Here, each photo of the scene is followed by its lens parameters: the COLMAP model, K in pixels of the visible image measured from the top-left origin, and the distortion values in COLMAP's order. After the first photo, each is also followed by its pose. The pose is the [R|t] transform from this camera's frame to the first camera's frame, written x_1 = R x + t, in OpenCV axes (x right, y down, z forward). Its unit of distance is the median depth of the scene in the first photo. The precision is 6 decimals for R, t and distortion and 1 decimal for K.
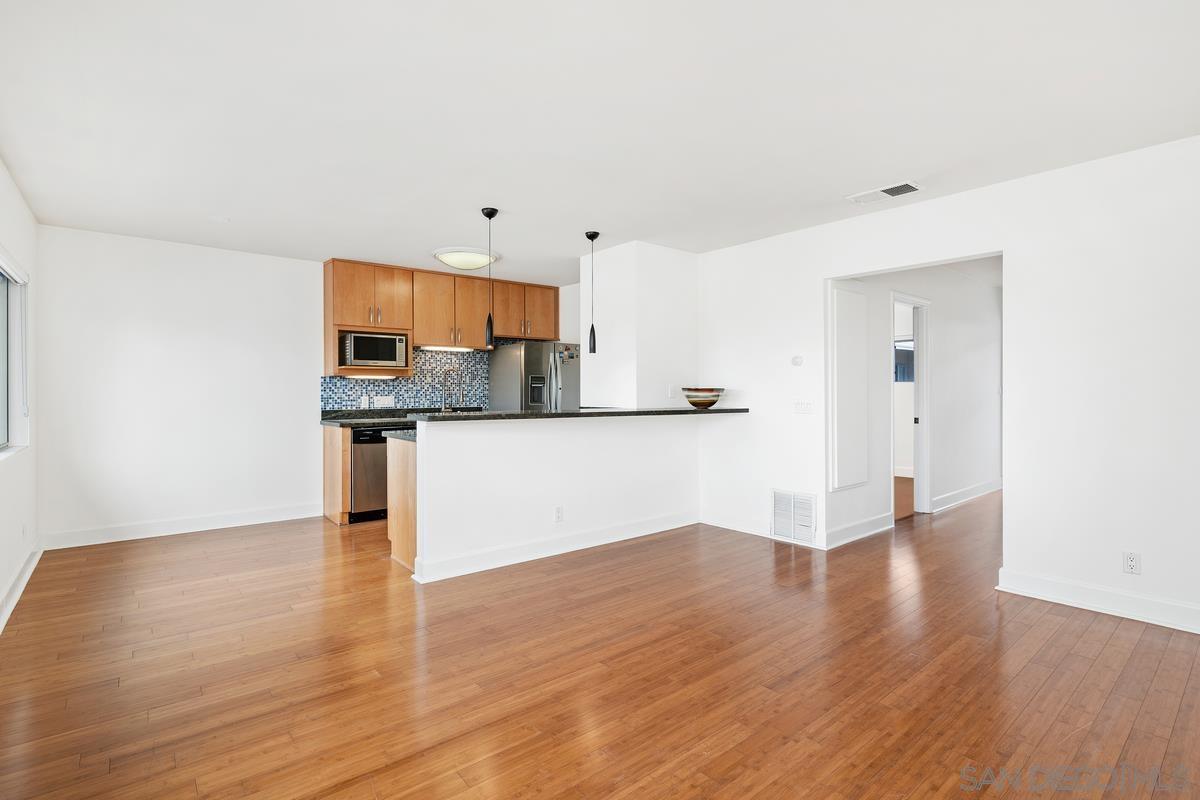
lens RADIAL K [[574.9, 0, 600.6], [0, 574.9, 393.9], [0, 0, 1]] dist [-0.012453, 0.000453]
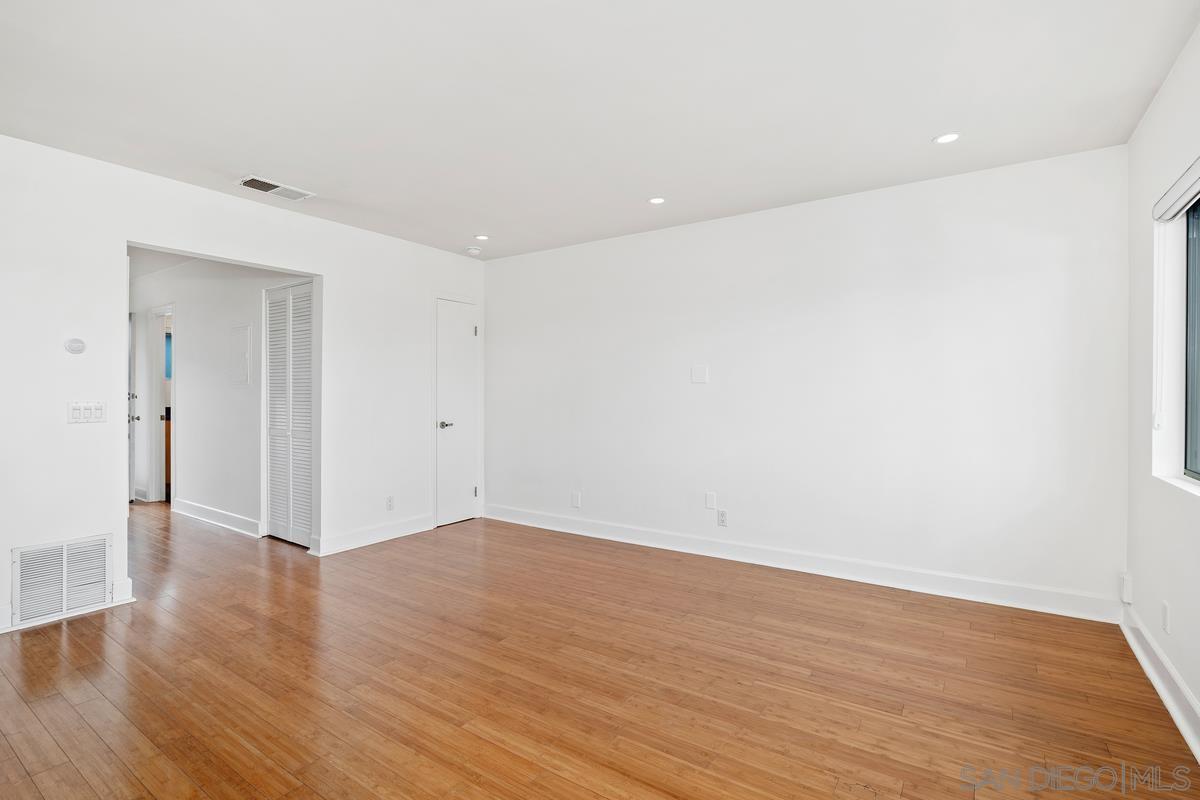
lens RADIAL K [[570.4, 0, 596.4], [0, 570.4, 395.3], [0, 0, 1]] dist [-0.014599, 0.000666]
pose [[-0.274619, -0.002670, 0.961549, -0.373569], [0.003092, 0.999989, 0.003660, 0.000785], [-0.961548, 0.003978, -0.274608, 0.472051]]
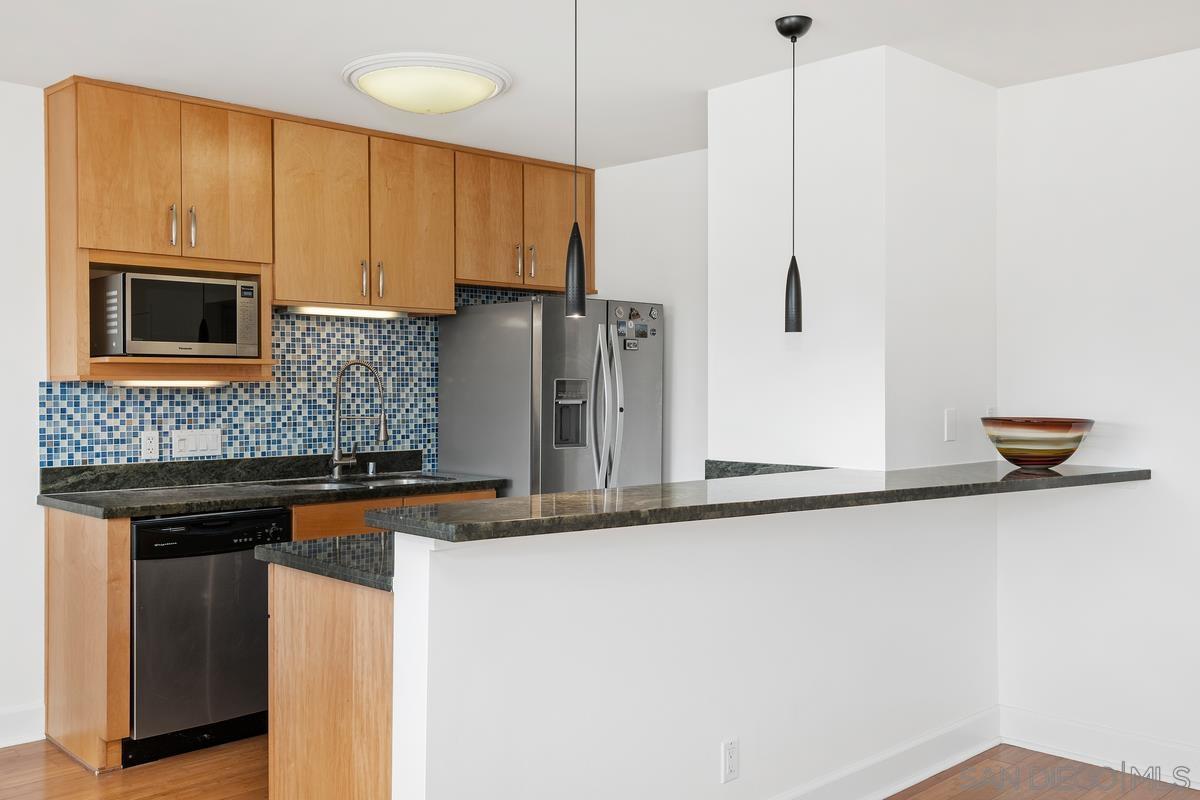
lens RADIAL K [[1110.1, 0, 600.0], [0, 1110.1, 400.0], [0, 0, 1]] dist [0.010261, 0.008960]
pose [[0.997121, 0.003027, 0.075770, -0.162689], [-0.003586, 0.999967, 0.007242, -0.024338], [-0.075746, -0.007493, 0.997099, 0.213631]]
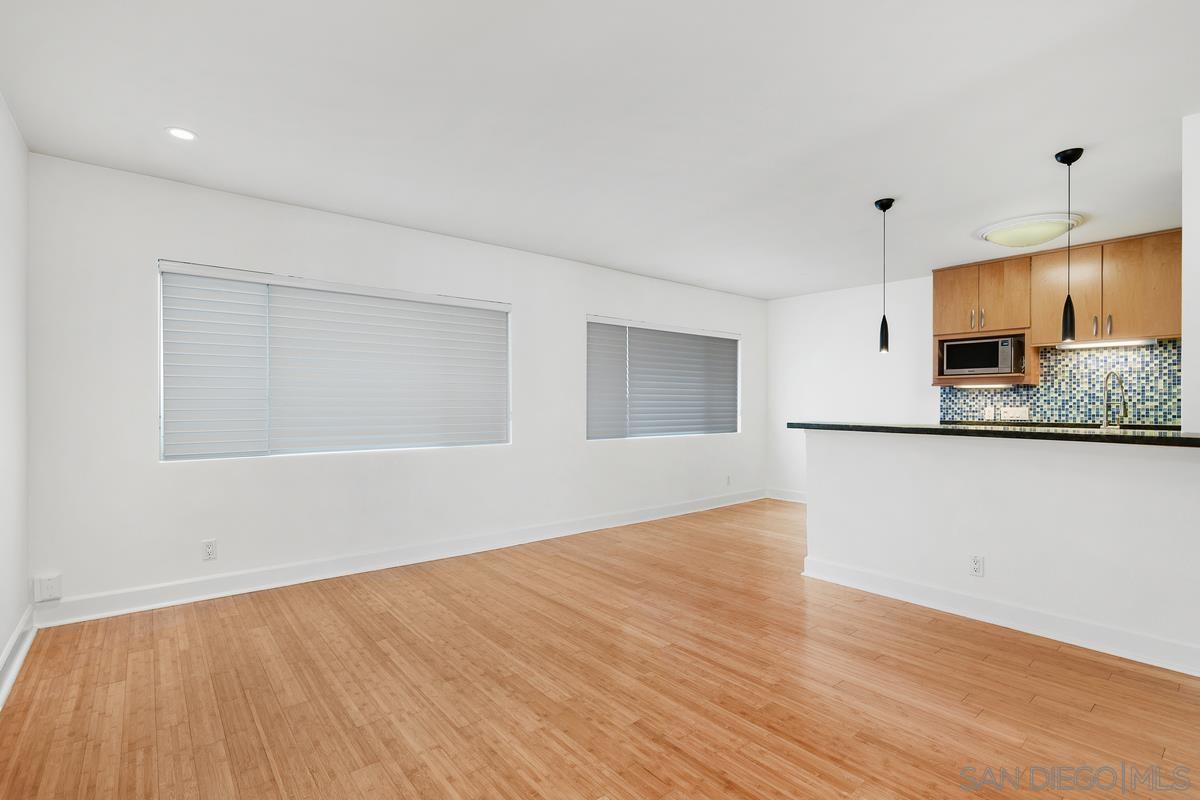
lens RADIAL K [[562.5, 0, 600.0], [0, 562.5, 400.0], [0, 0, 1]] dist [-0.016618, -0.000161]
pose [[-0.004420, -0.005120, -0.999977, 0.496381], [-0.006604, 0.999965, -0.005091, 0.001312], [0.999968, 0.006581, -0.004453, 0.393537]]
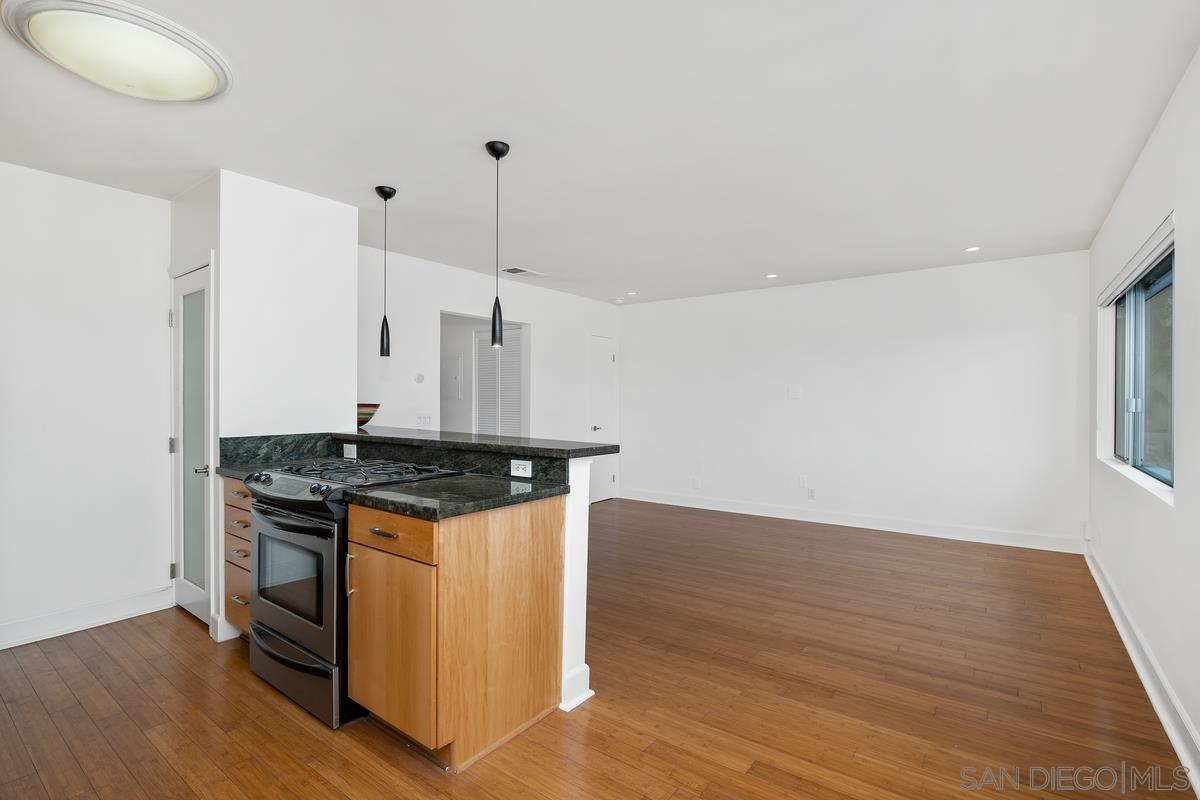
lens RADIAL K [[562.5, 0, 600.0], [0, 562.5, 400.0], [0, 0, 1]] dist [-0.016618, -0.000161]
pose [[-0.241568, -0.001321, 0.970383, -0.618533], [0.003438, 0.999992, 0.002217, -0.013510], [-0.970378, 0.003872, -0.241562, 0.740952]]
